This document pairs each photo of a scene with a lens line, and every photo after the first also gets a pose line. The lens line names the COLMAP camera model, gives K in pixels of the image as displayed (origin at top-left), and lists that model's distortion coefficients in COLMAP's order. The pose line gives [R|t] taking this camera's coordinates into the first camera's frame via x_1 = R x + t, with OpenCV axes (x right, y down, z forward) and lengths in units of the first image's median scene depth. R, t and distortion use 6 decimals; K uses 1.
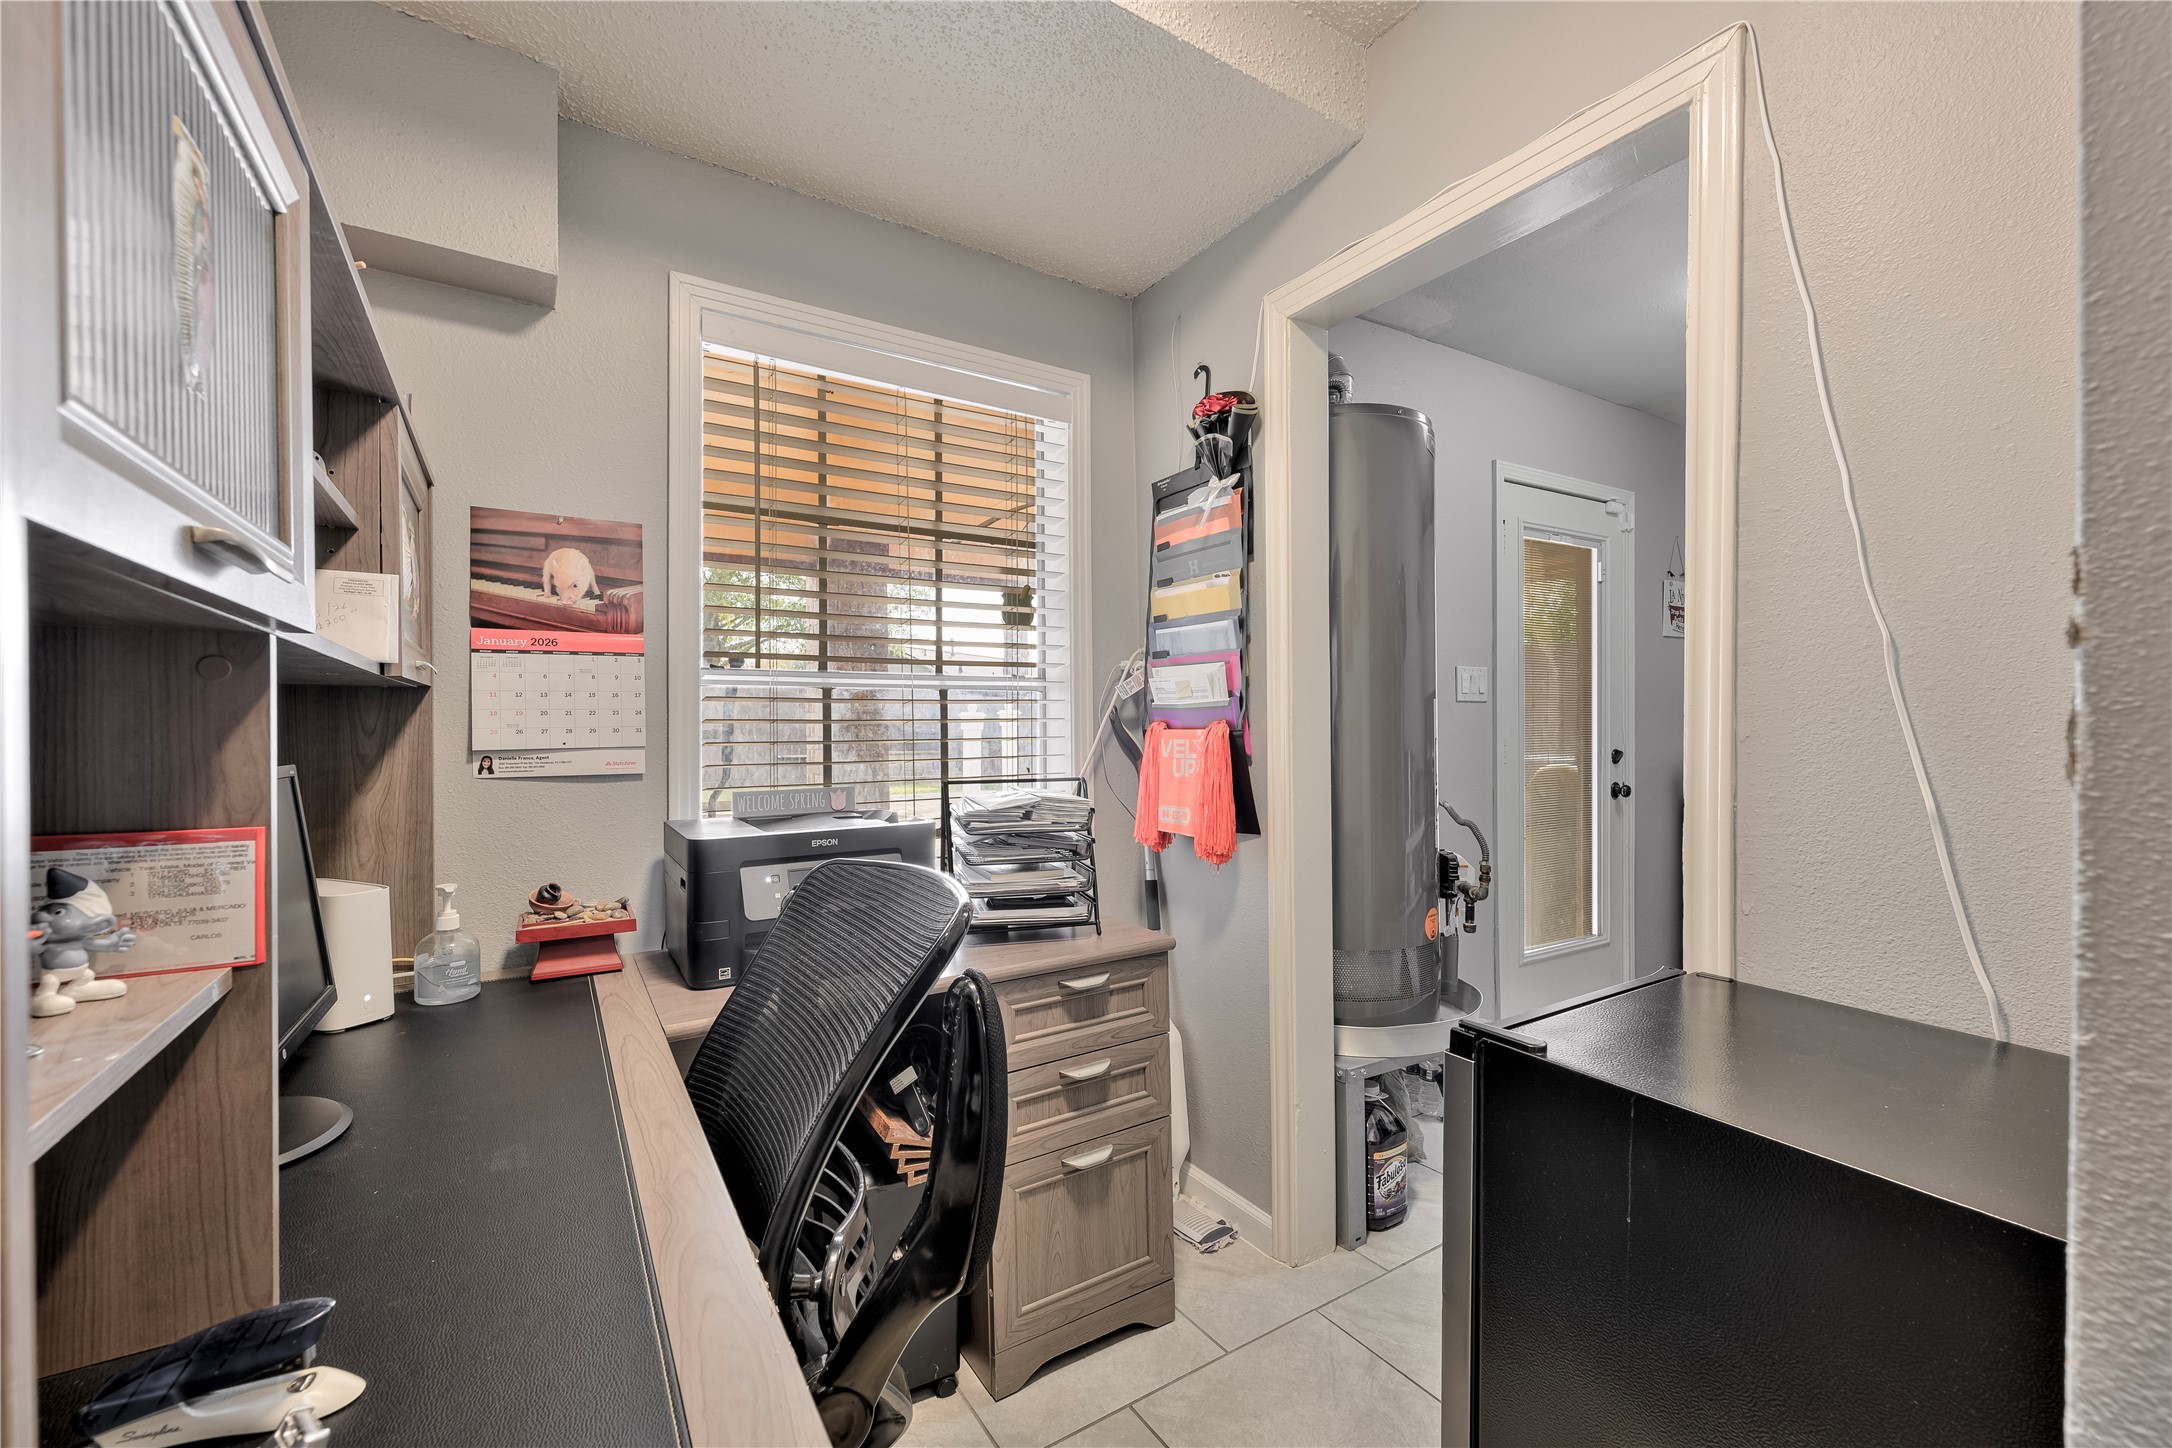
lens RADIAL K [[874.9, 0, 1098.0], [0, 874.9, 728.1], [0, 0, 1]] dist [-0.001722, -0.000171]
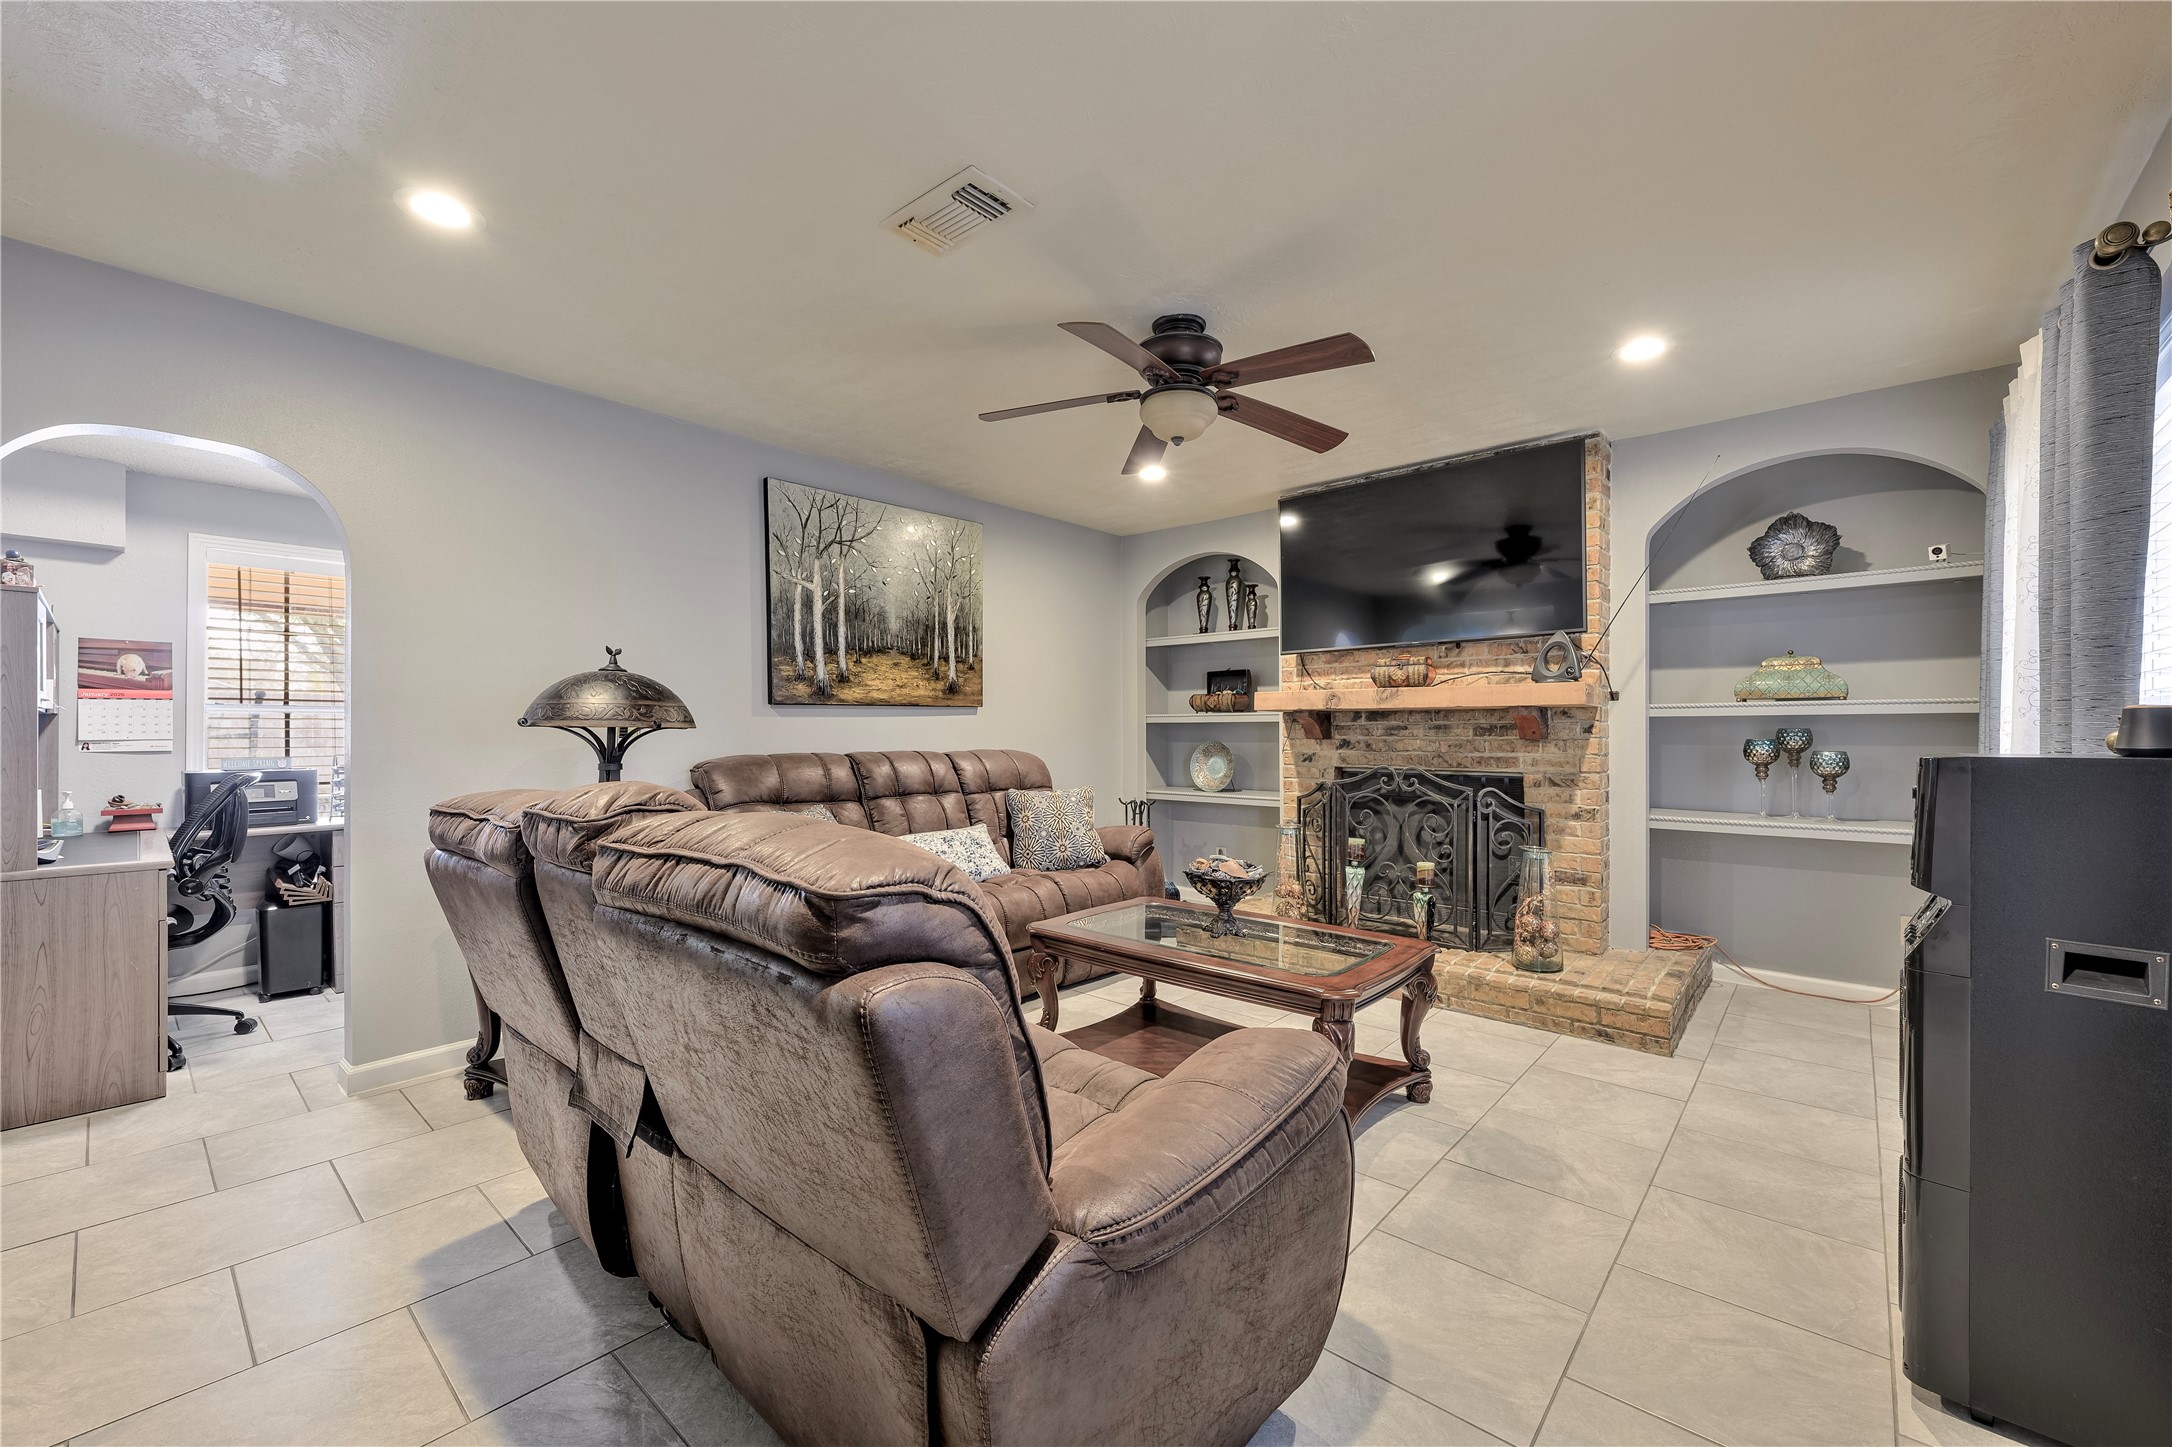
lens RADIAL K [[861.4, 0, 1084.2], [0, 861.4, 733.5], [0, 0, 1]] dist [0.000684, 0.000294]
pose [[0.965650, 0.001194, 0.259842, 1.227305], [0.001014, 0.999965, -0.008363, 0.027740], [-0.259843, 0.008339, 0.965615, -1.842784]]
